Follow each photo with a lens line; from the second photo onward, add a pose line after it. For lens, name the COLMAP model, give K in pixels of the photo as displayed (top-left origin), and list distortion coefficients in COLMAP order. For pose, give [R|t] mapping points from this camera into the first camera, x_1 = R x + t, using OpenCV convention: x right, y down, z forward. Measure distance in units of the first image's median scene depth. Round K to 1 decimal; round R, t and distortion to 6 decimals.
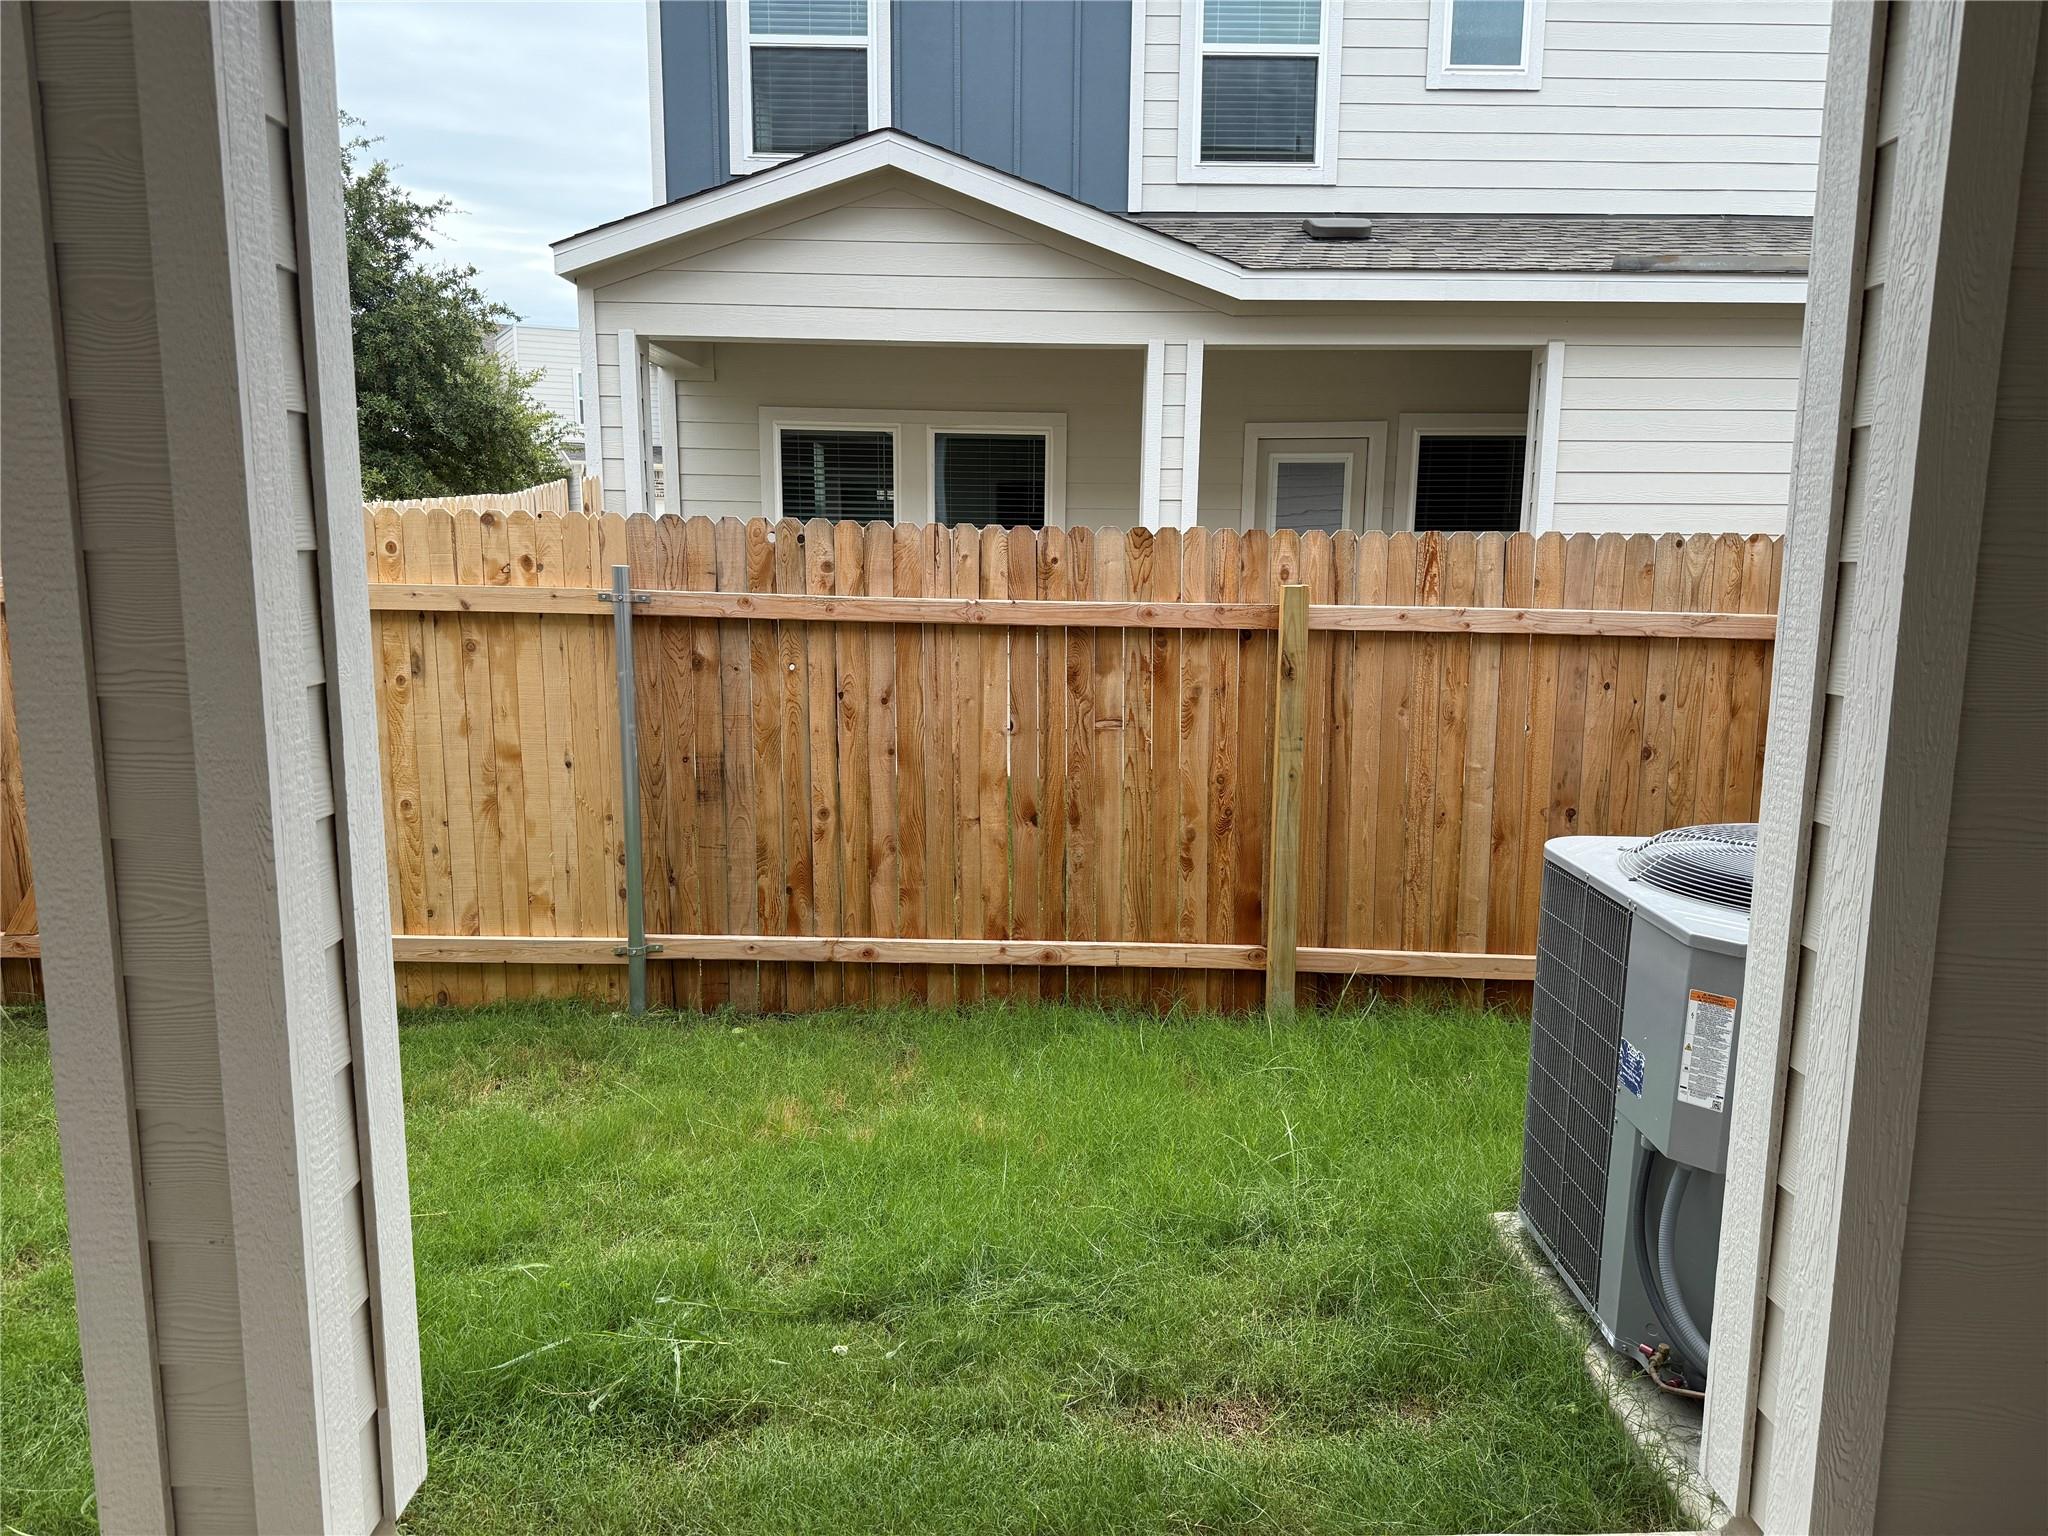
lens RADIAL K [[1421.6, 0, 1035.2], [0, 1421.6, 769.2], [0, 0, 1]] dist [0.101443, -0.156070]
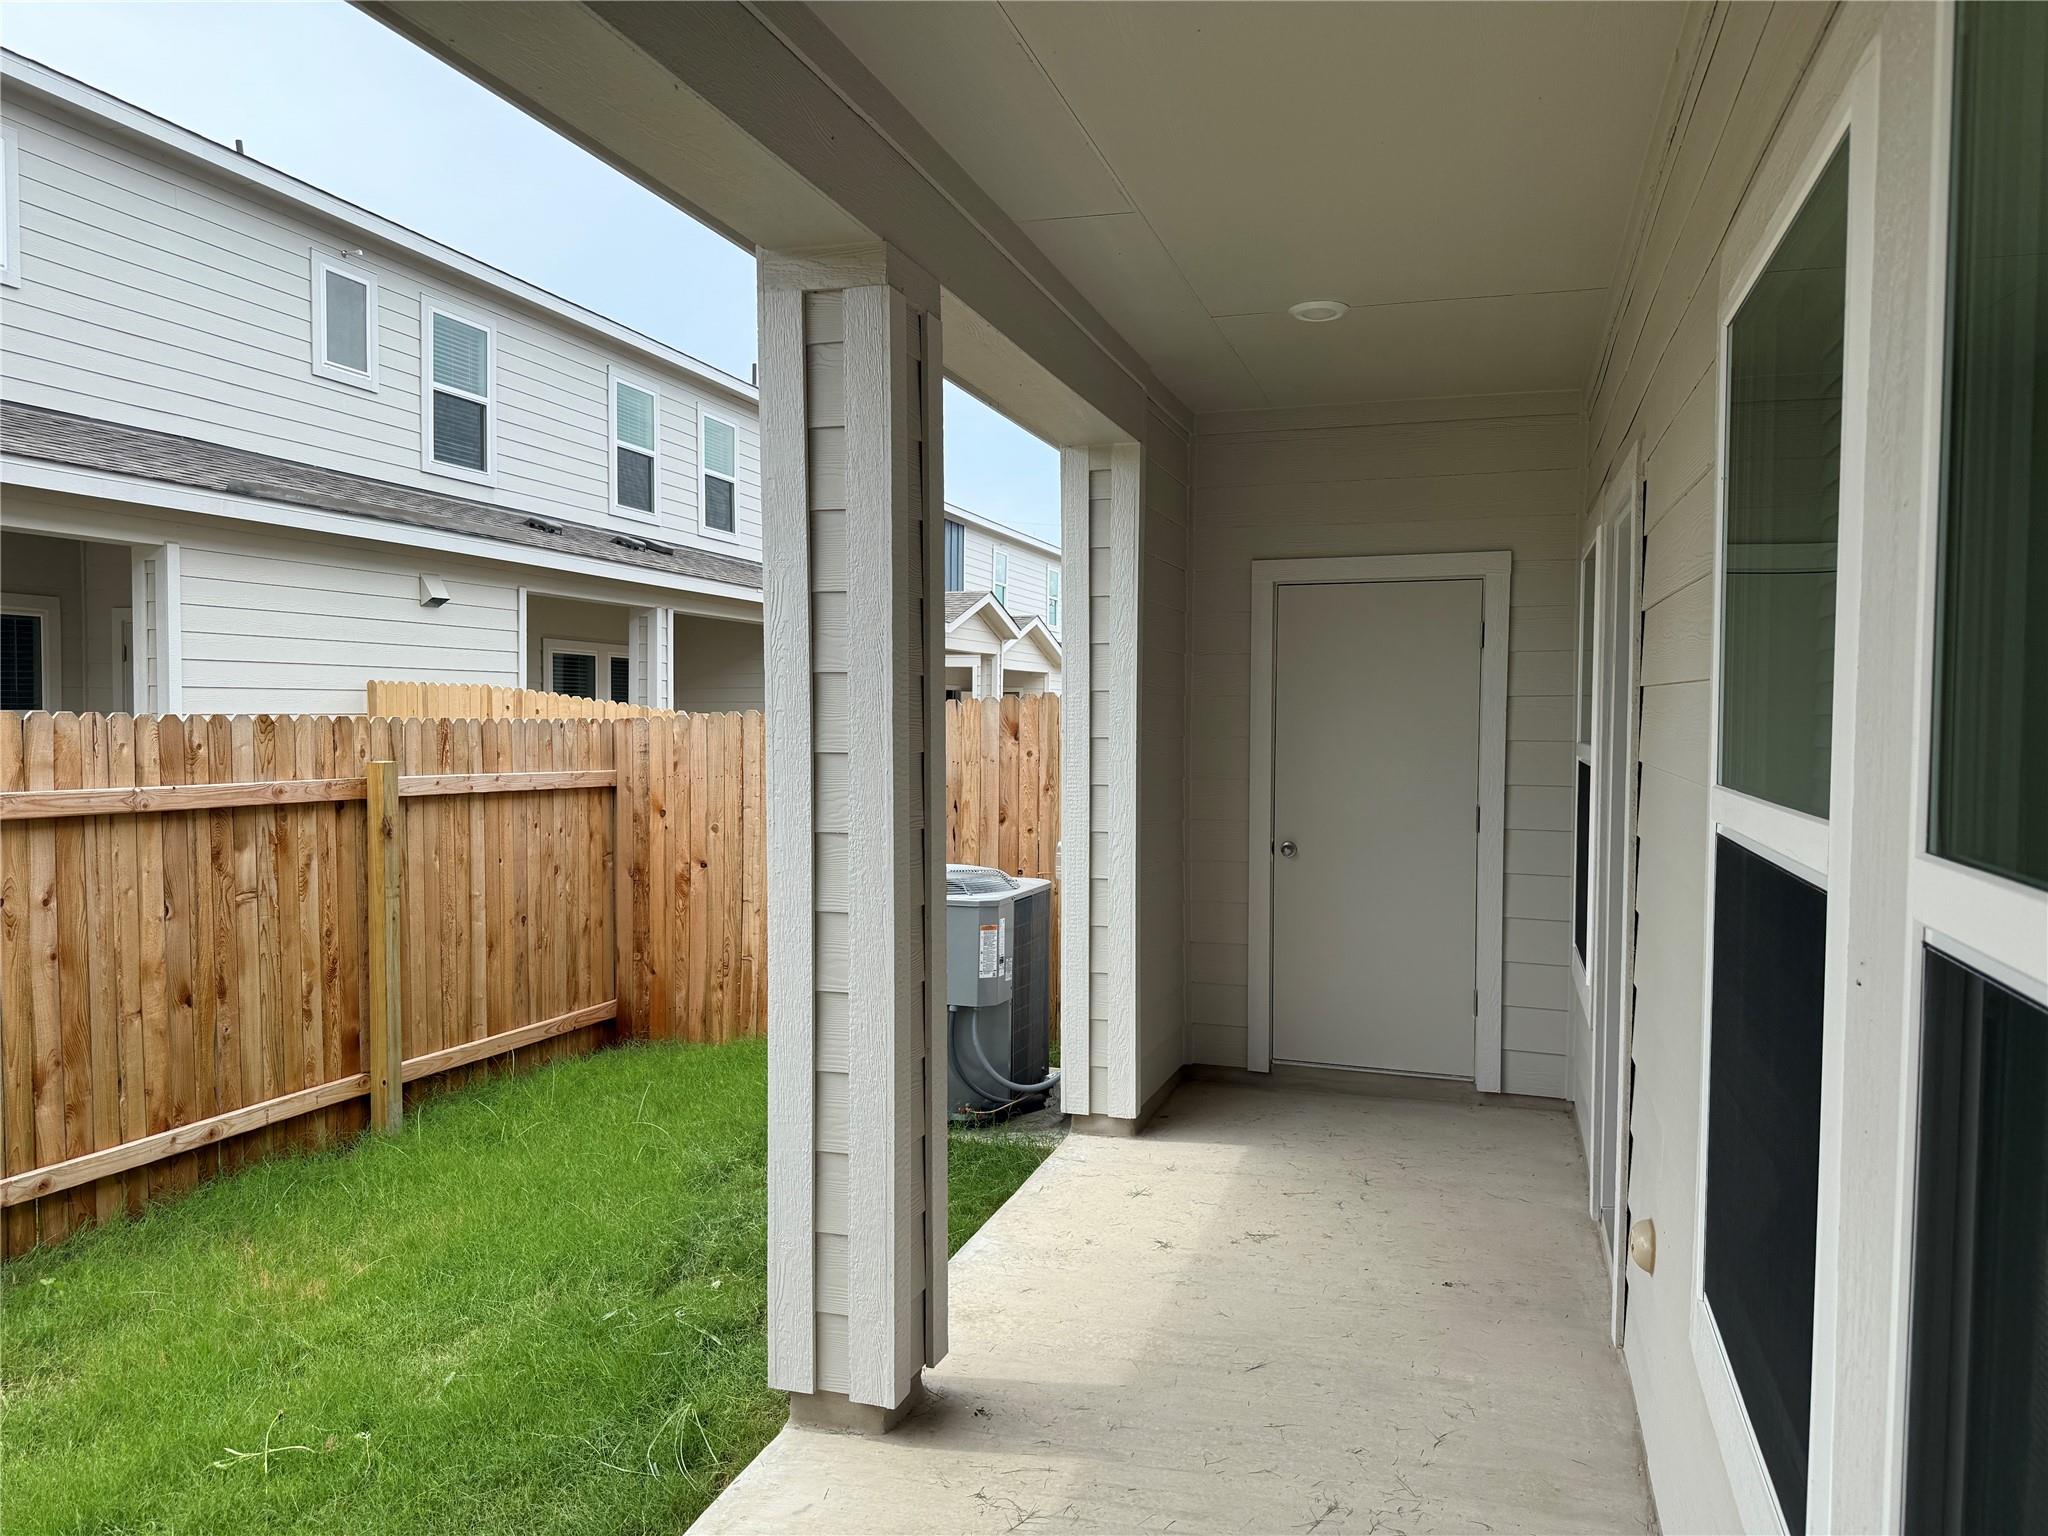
lens RADIAL K [[1421.6, 0, 1035.2], [0, 1421.6, 769.2], [0, 0, 1]] dist [0.101443, -0.156070]
pose [[0.303119, -0.042749, 0.951993, -0.788098], [0.152149, 0.988349, -0.004063, -0.031703], [-0.940728, 0.146076, 0.306092, 0.099978]]
